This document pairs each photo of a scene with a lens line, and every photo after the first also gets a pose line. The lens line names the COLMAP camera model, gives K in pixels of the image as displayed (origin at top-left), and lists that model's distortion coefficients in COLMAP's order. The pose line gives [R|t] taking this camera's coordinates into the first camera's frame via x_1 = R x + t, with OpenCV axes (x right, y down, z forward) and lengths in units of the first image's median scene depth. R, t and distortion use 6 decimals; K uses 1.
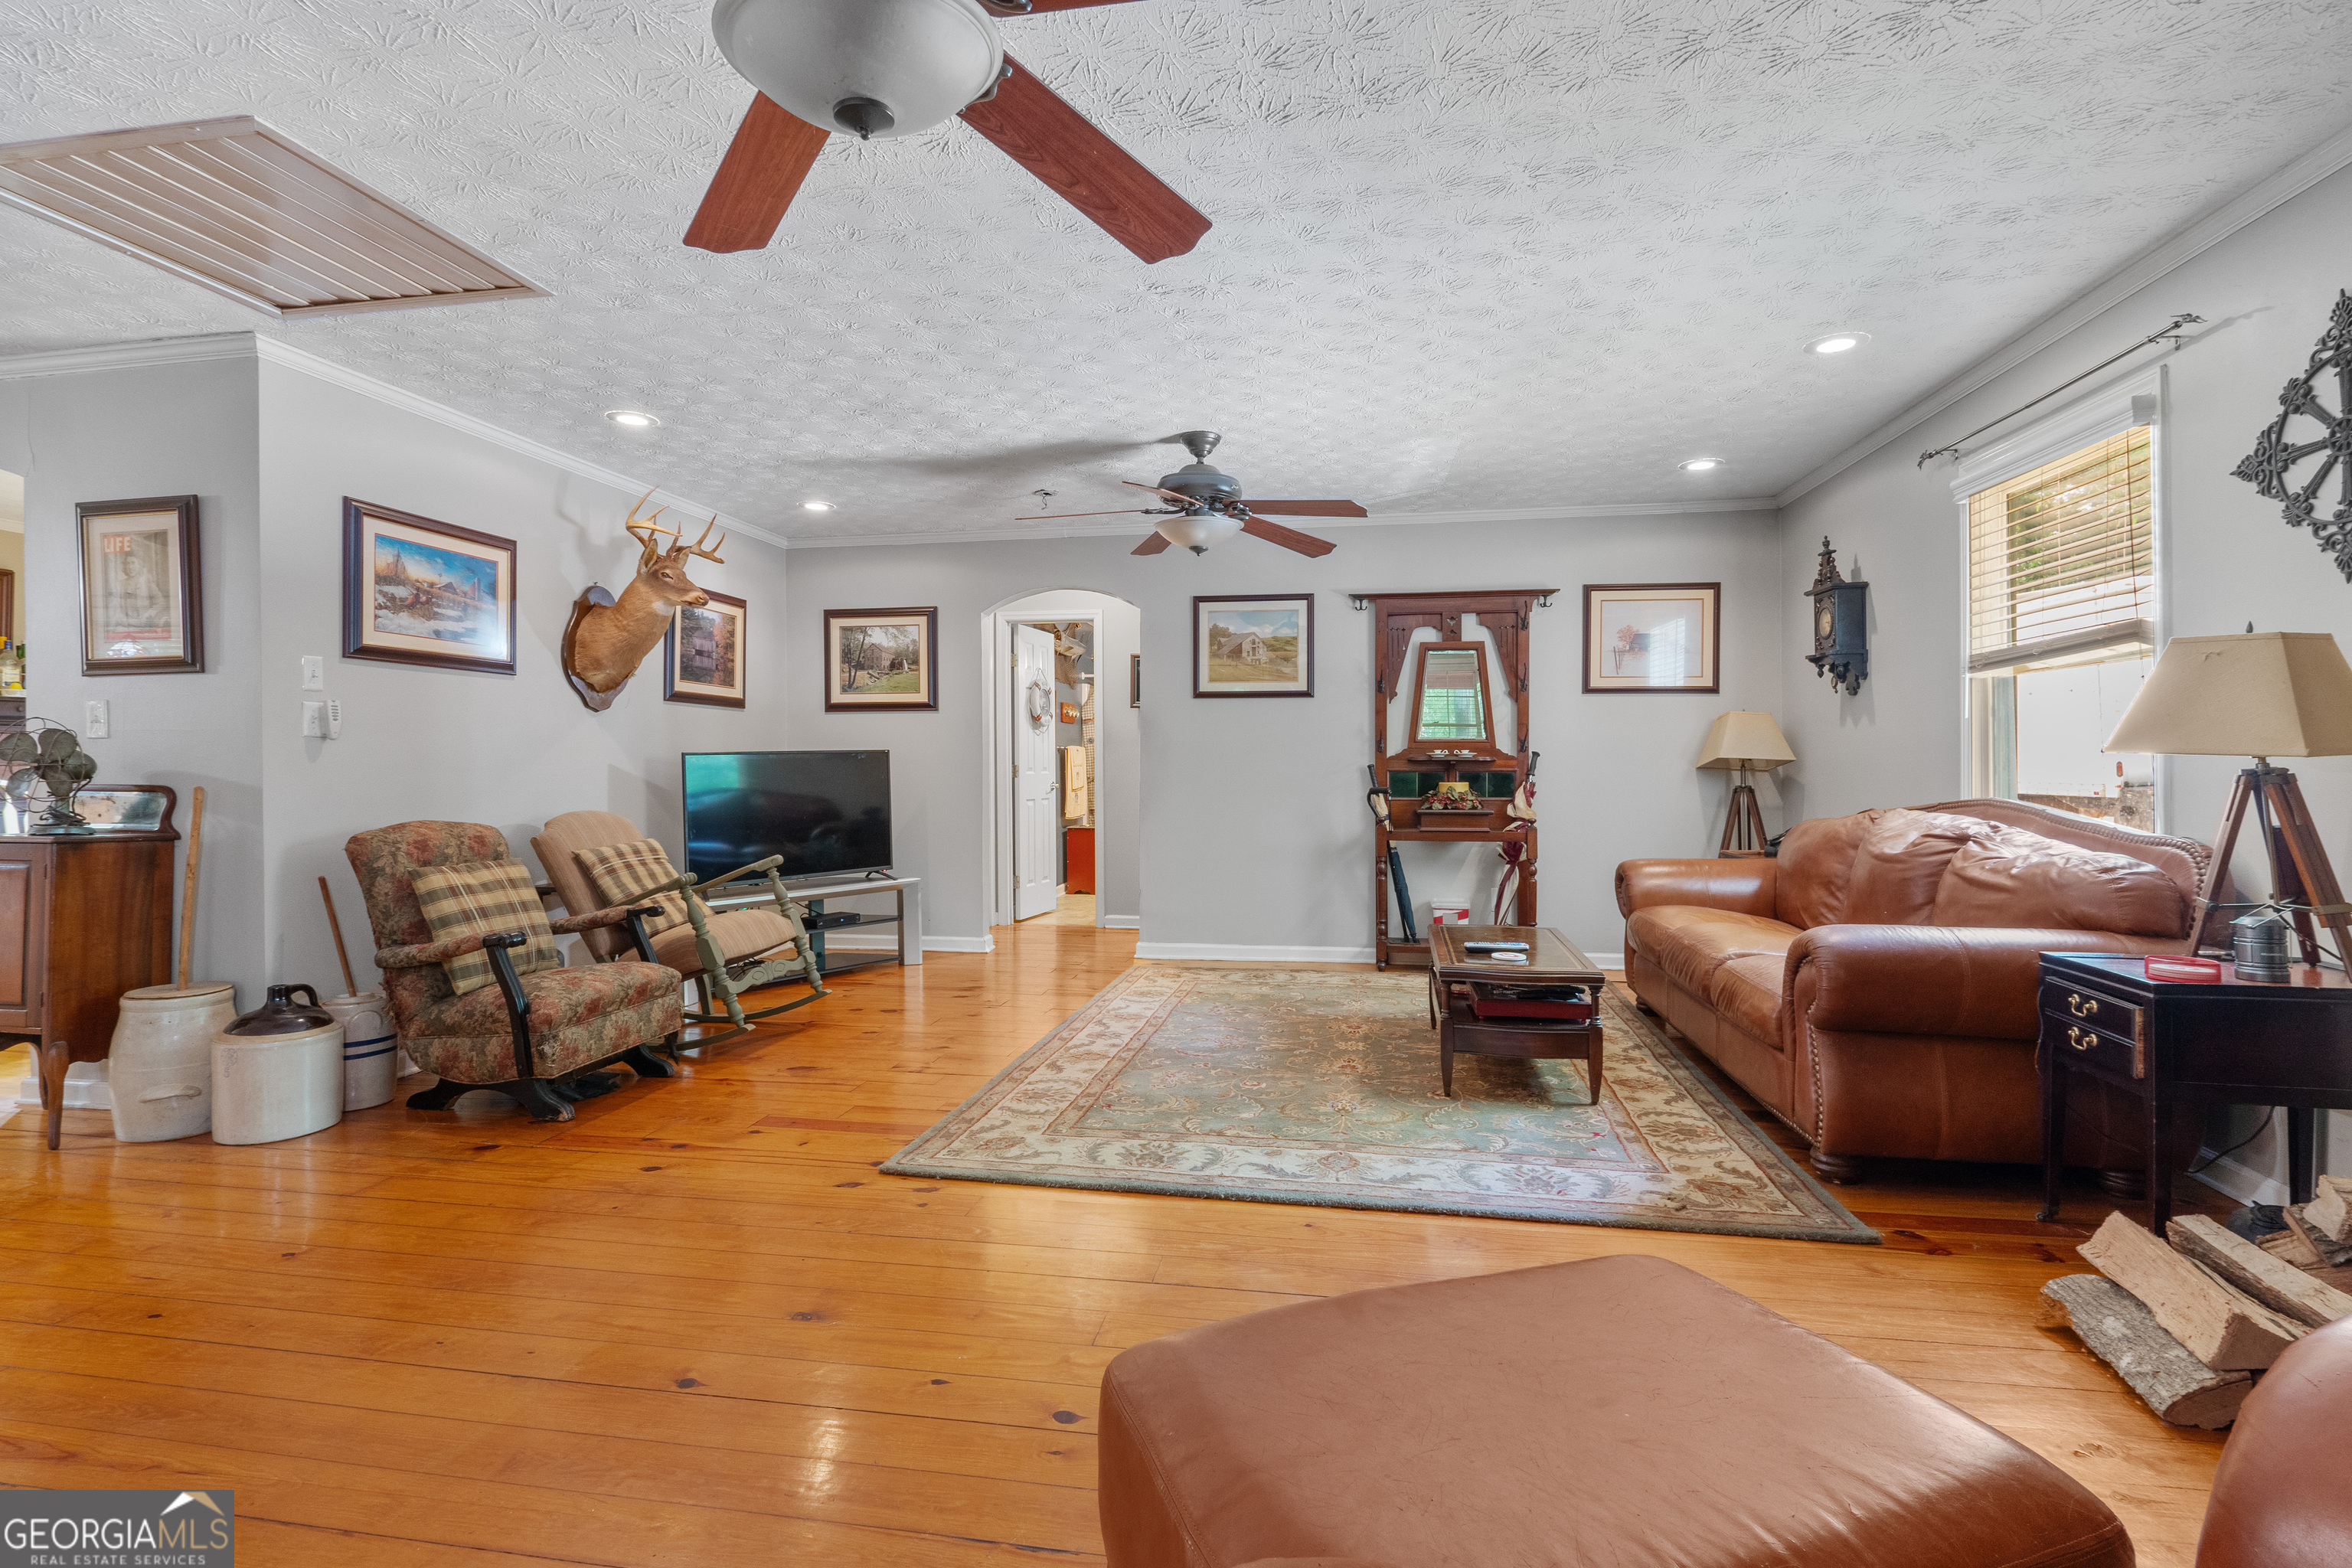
lens RADIAL K [[1090.8, 0, 1173.6], [0, 1090.8, 773.0], [0, 0, 1]] dist [-0.010180, -0.000725]
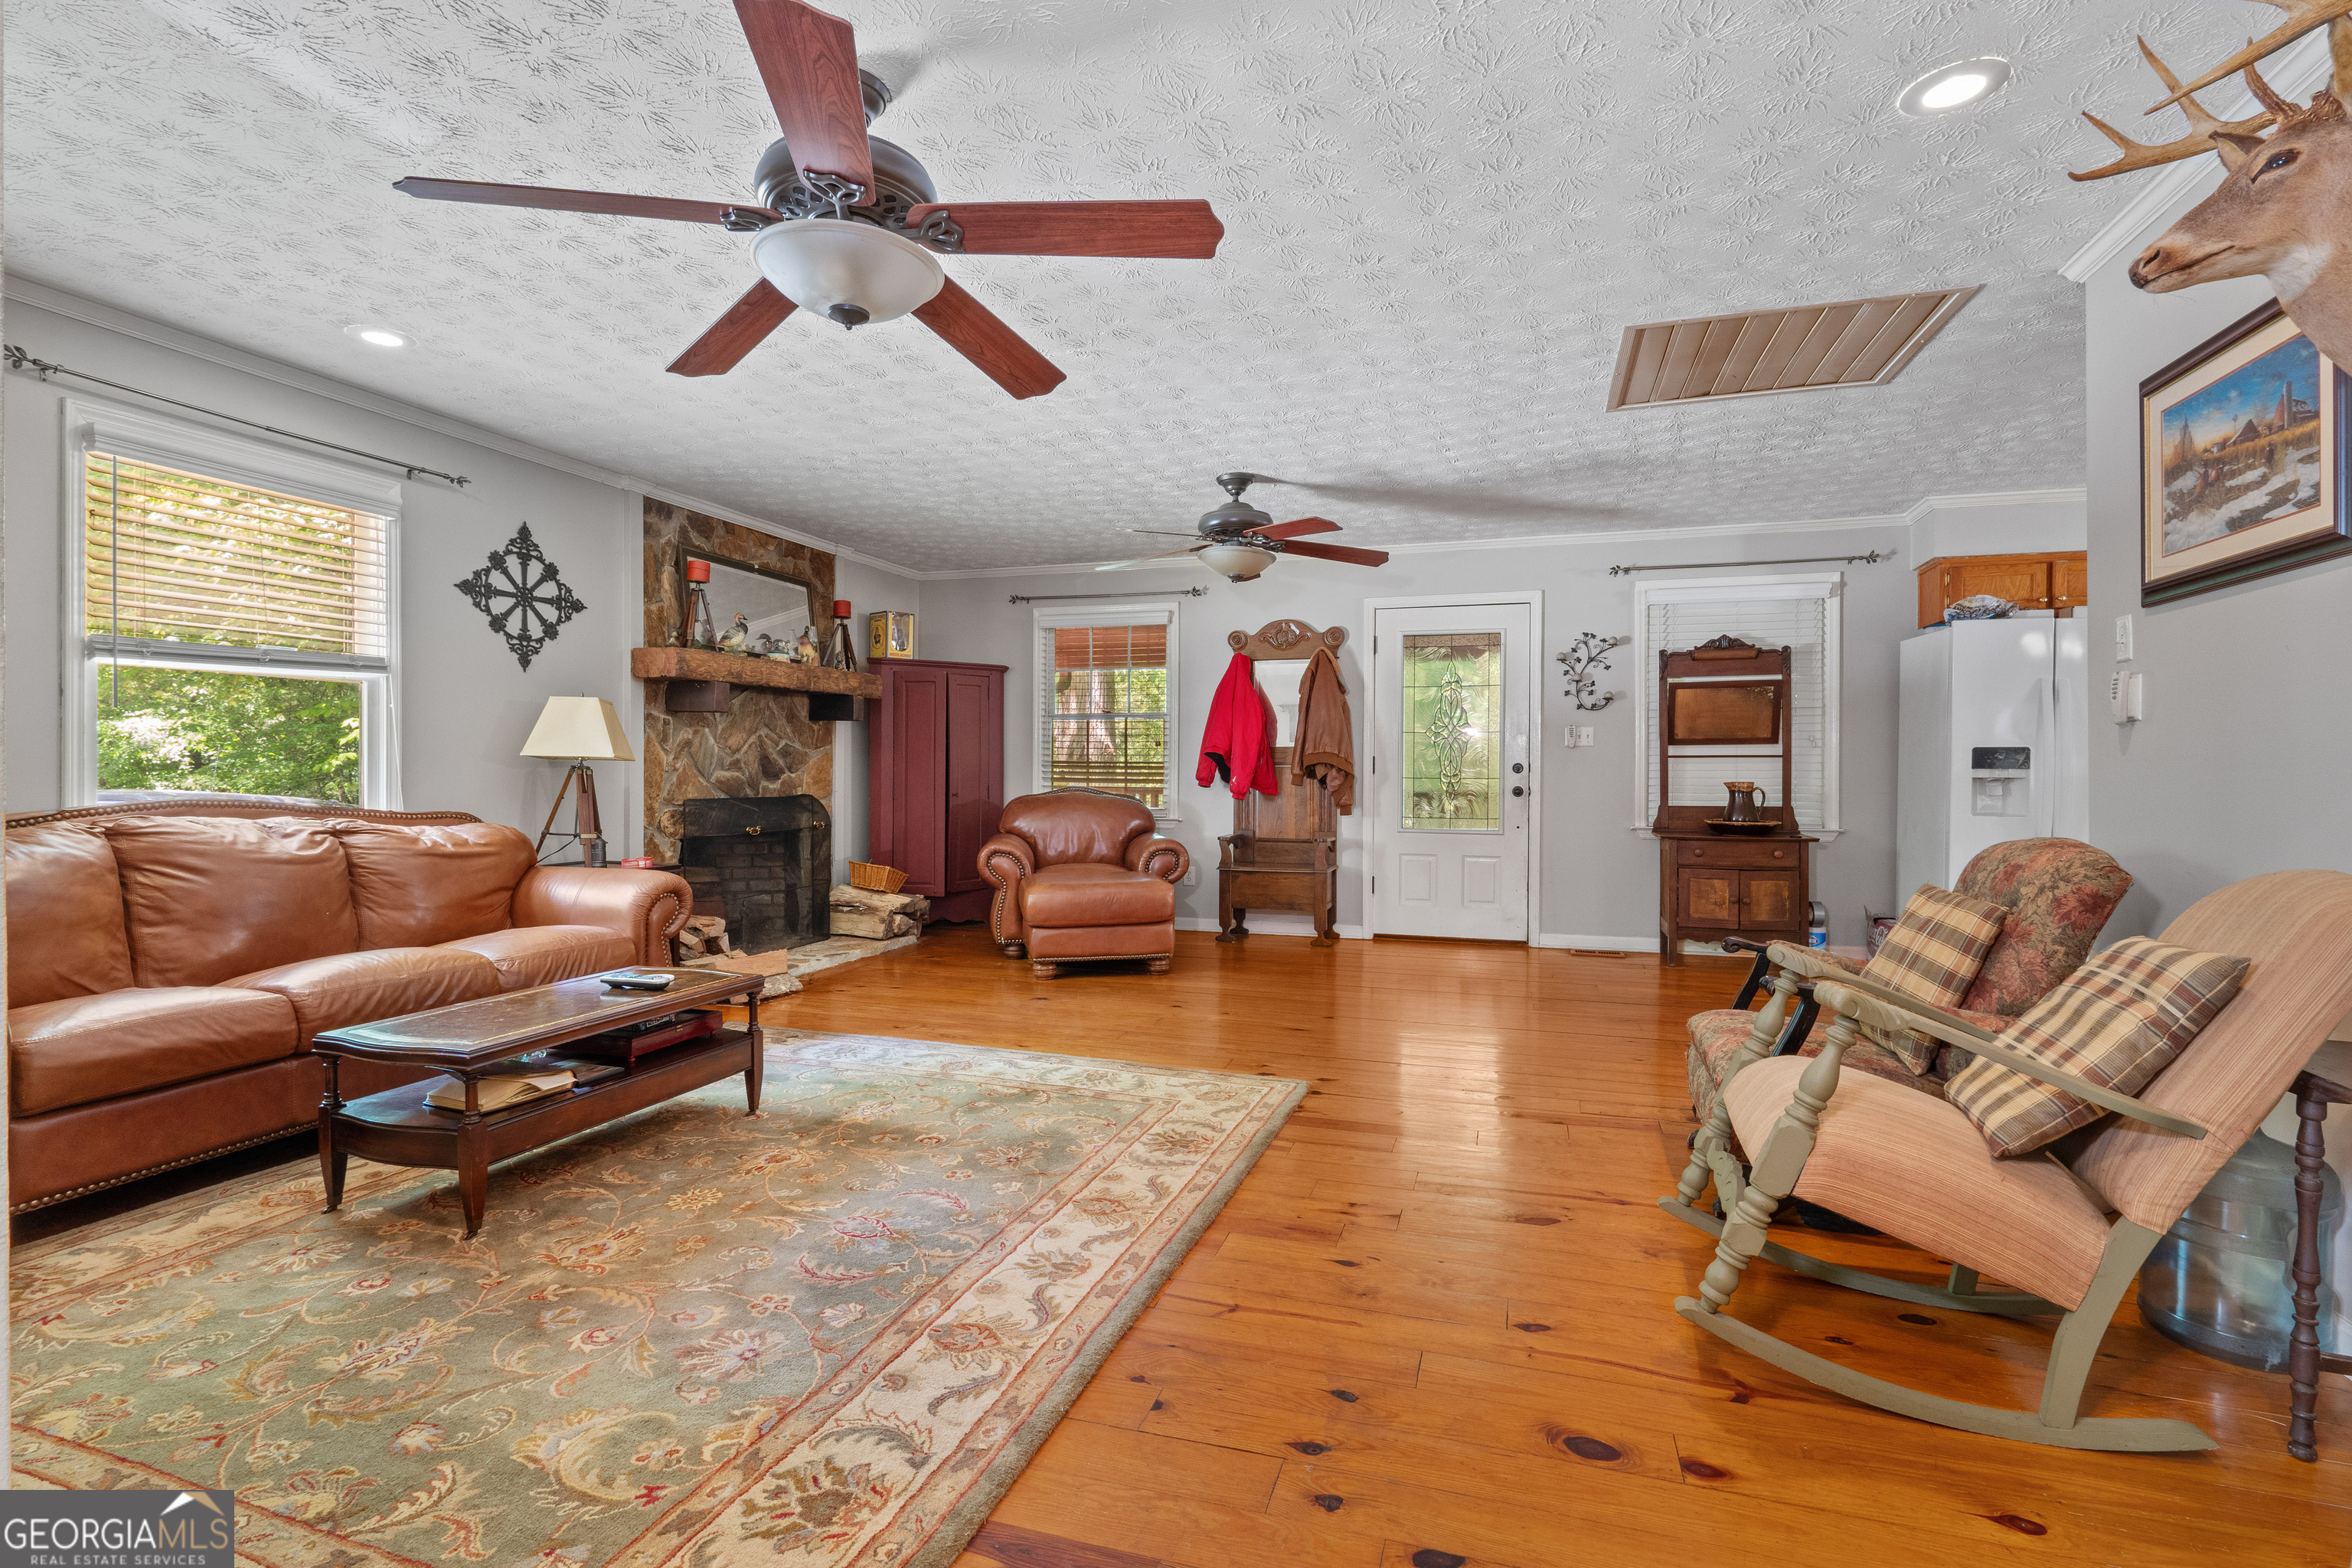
lens RADIAL K [[1090.8, 0, 1173.6], [0, 1090.8, 773.0], [0, 0, 1]] dist [-0.010180, -0.000725]
pose [[-0.989998, 0.000680, 0.141083, -0.190313], [0.002208, 0.999941, 0.010670, -0.005547], [-0.141067, 0.010875, -0.989940, 1.475512]]
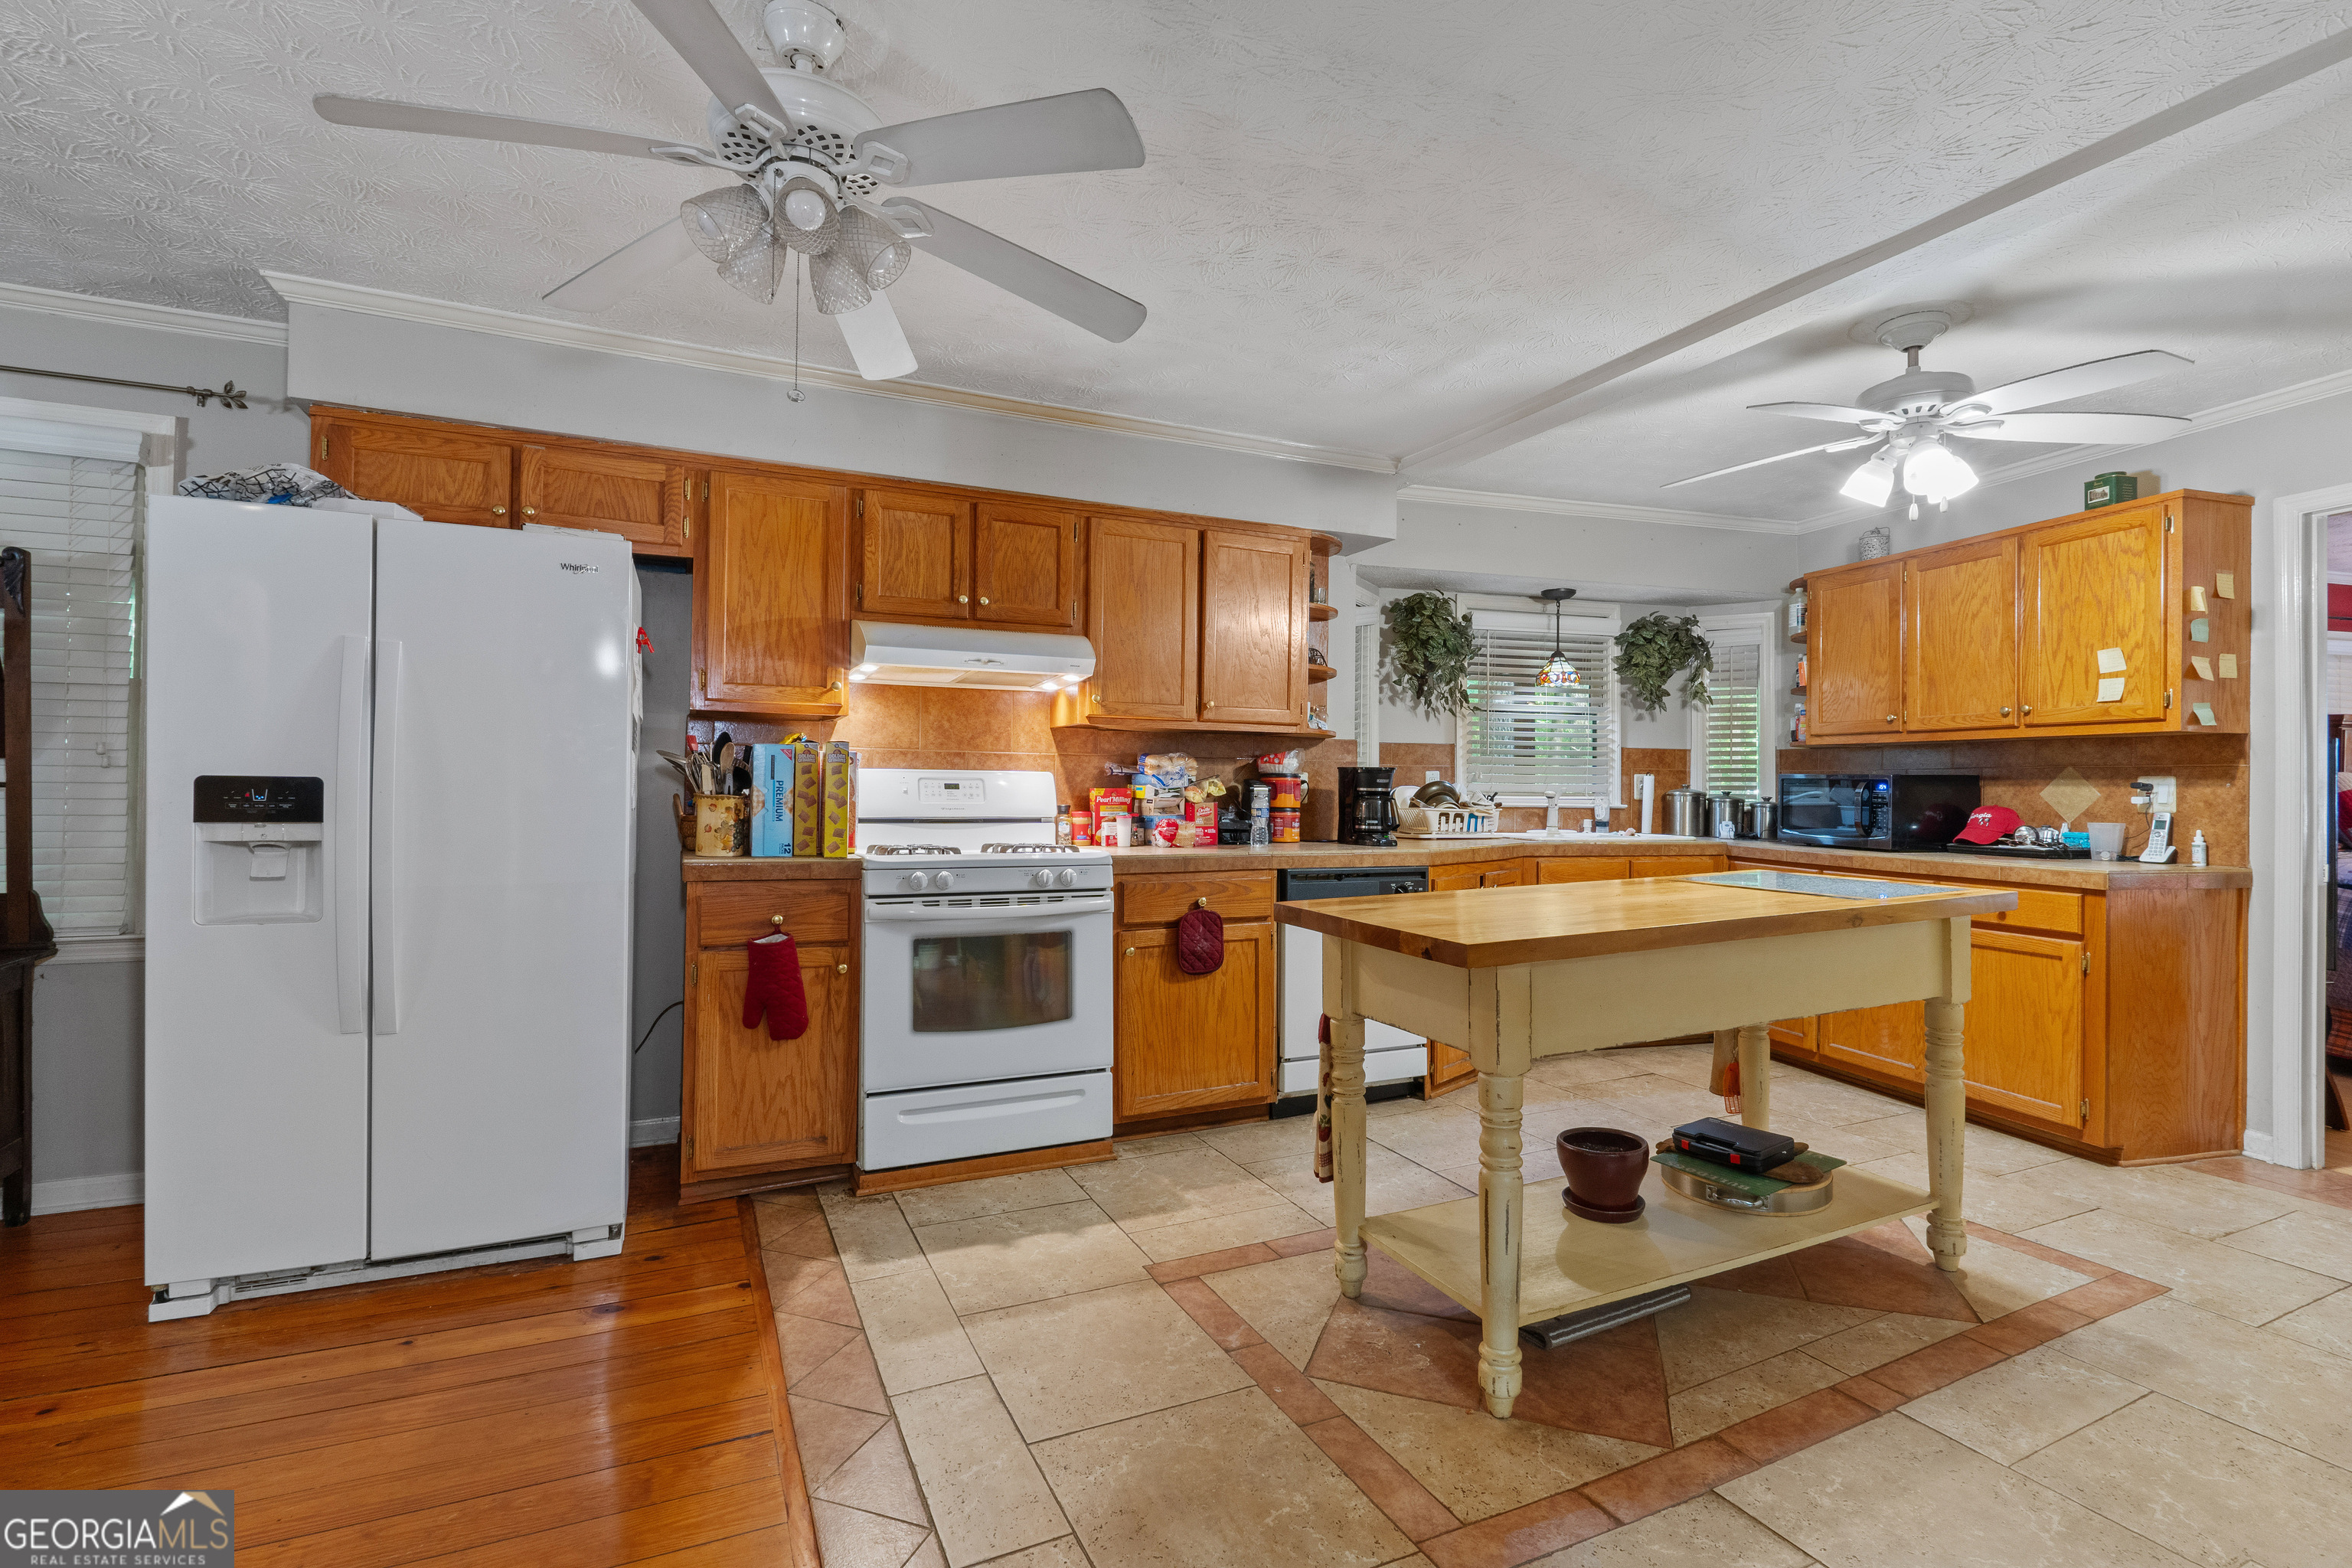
lens RADIAL K [[1090.8, 0, 1173.6], [0, 1090.8, 773.0], [0, 0, 1]] dist [-0.010180, -0.000725]
pose [[-0.821699, -0.013502, -0.569762, -0.933703], [-0.014391, 0.999892, -0.002941, -0.024819], [0.569741, 0.005783, -0.821804, 0.939702]]
